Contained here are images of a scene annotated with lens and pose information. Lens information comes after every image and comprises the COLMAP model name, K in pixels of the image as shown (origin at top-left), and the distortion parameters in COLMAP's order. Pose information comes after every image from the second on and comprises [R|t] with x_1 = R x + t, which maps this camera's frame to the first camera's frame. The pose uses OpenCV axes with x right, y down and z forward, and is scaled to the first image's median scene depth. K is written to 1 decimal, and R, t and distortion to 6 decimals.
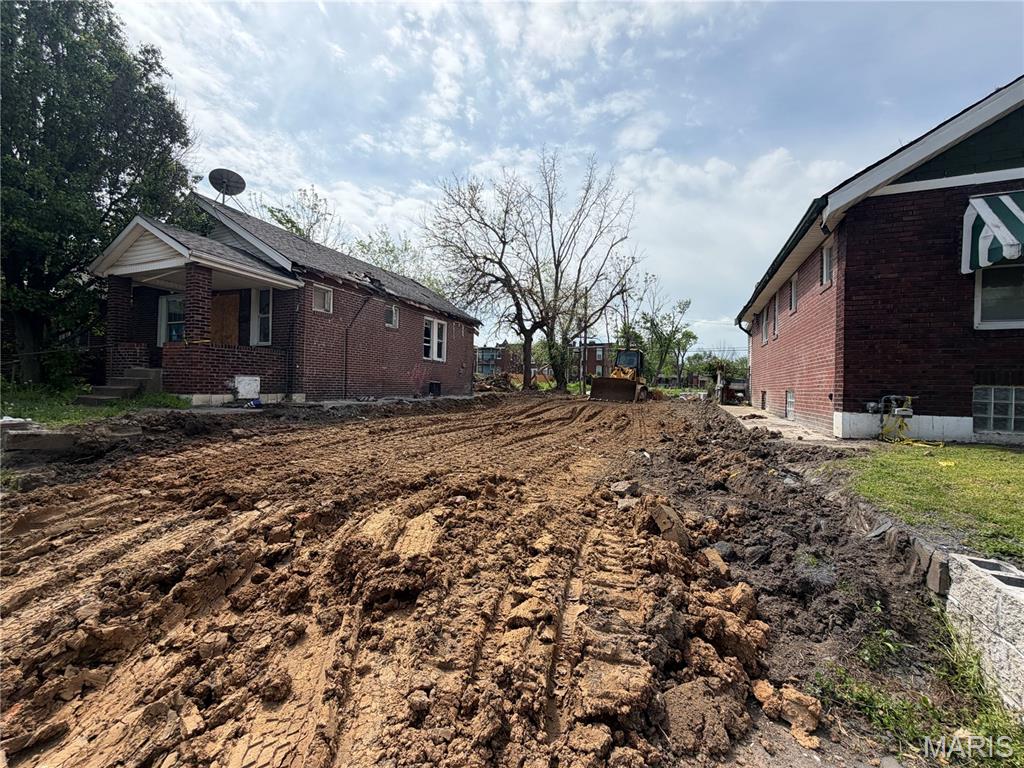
lens RADIAL K [[407.6, 0, 514.3], [0, 407.6, 384.5], [0, 0, 1]] dist [0.000349, -0.000180]
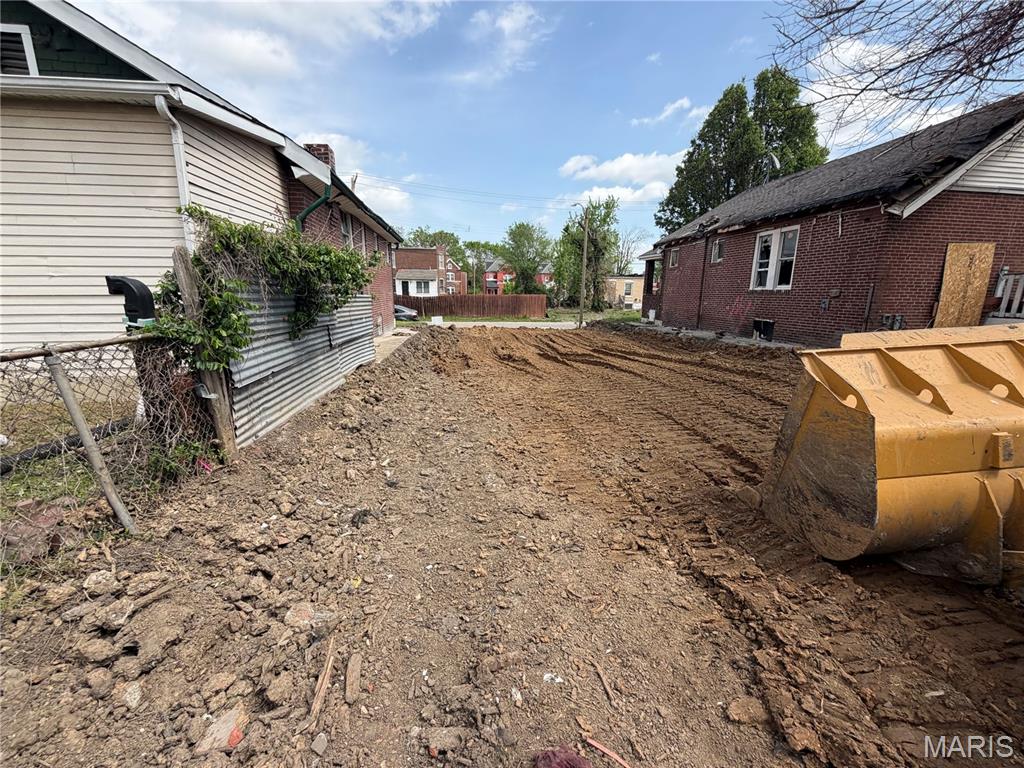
lens RADIAL K [[407.6, 0, 514.1], [0, 407.6, 383.5], [0, 0, 1]] dist [0.000349, -0.000180]
pose [[-0.858664, 0.078453, -0.506499, 1.085674], [-0.029001, 0.979196, 0.200836, -0.054908], [0.511718, 0.187139, -0.838525, 2.677268]]
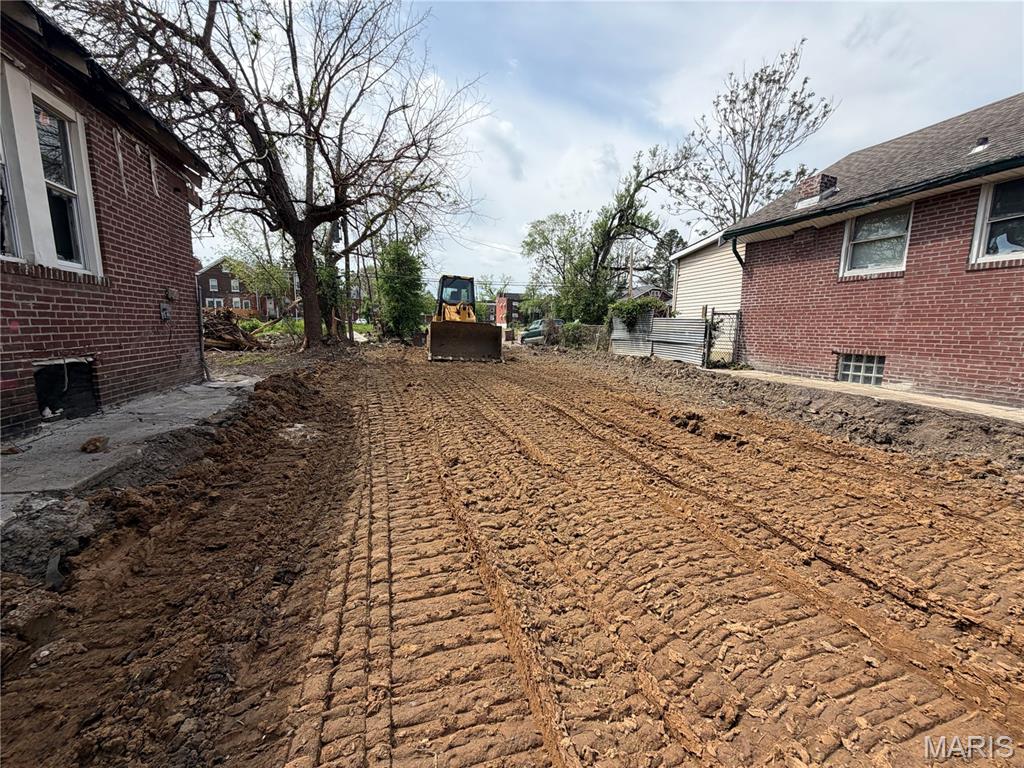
lens RADIAL K [[407.6, 0, 515.9], [0, 407.6, 384.4], [0, 0, 1]] dist [0.000349, -0.000180]
pose [[0.757673, -0.108789, 0.643504, -0.284606], [0.003297, 0.986635, 0.162916, -0.059464], [-0.652626, -0.121315, 0.747905, 1.233806]]
